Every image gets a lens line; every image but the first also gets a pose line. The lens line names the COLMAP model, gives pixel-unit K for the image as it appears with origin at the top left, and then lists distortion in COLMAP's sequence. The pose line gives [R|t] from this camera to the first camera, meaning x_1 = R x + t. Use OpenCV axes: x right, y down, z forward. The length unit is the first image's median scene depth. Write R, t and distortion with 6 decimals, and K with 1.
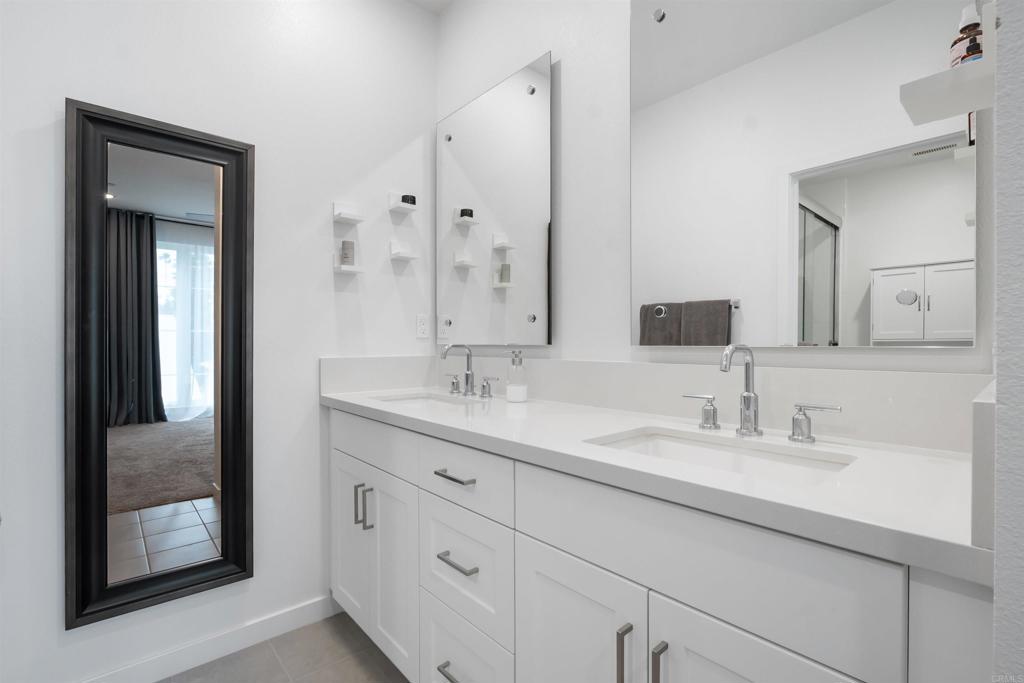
lens RADIAL K [[464.9, 0, 505.5], [0, 464.9, 343.8], [0, 0, 1]] dist [-0.017181, 0.000694]
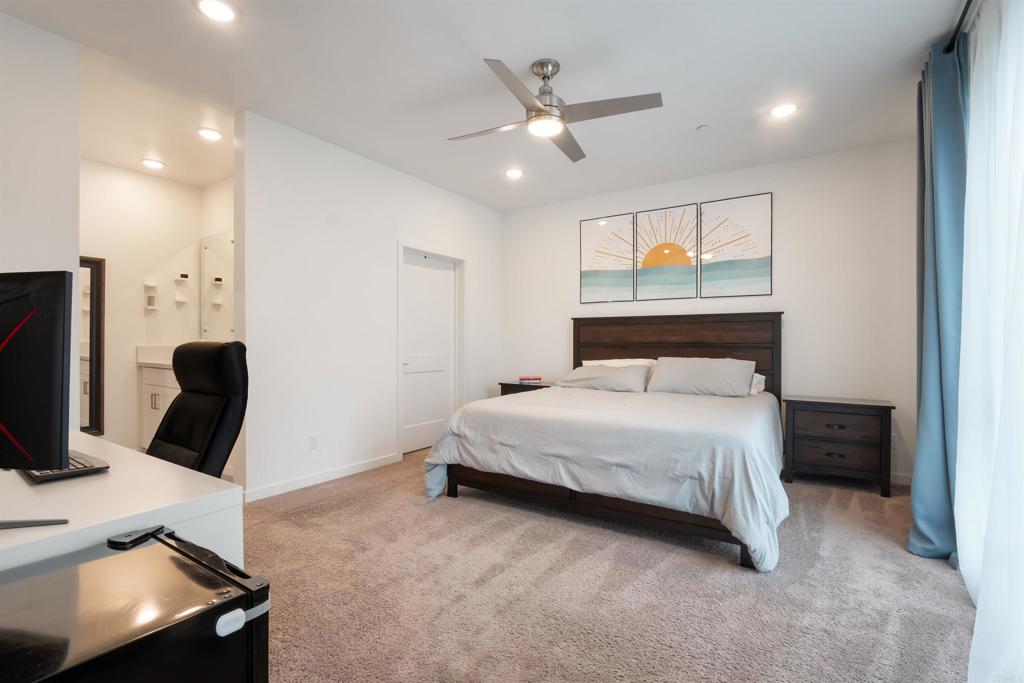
lens RADIAL K [[464.9, 0, 519.3], [0, 464.9, 342.9], [0, 0, 1]] dist [-0.017181, 0.000694]
pose [[0.959086, 0.001328, 0.283112, 0.725841], [-0.001712, 0.999998, 0.001109, 0.008417], [-0.283110, -0.001548, 0.959086, -1.620802]]
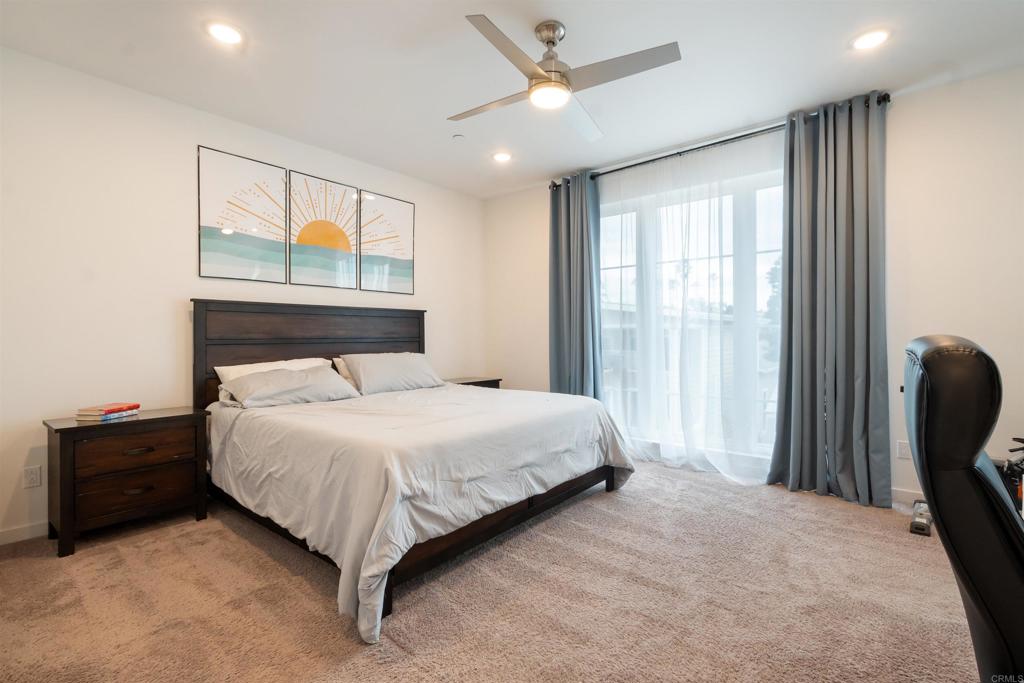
lens RADIAL K [[464.9, 0, 509.3], [0, 464.9, 337.2], [0, 0, 1]] dist [-0.017181, 0.000694]
pose [[-0.175732, -0.002936, 0.984434, -1.037413], [0.003853, 0.999986, 0.003670, -0.008035], [-0.984430, 0.004438, -0.175718, 2.280569]]
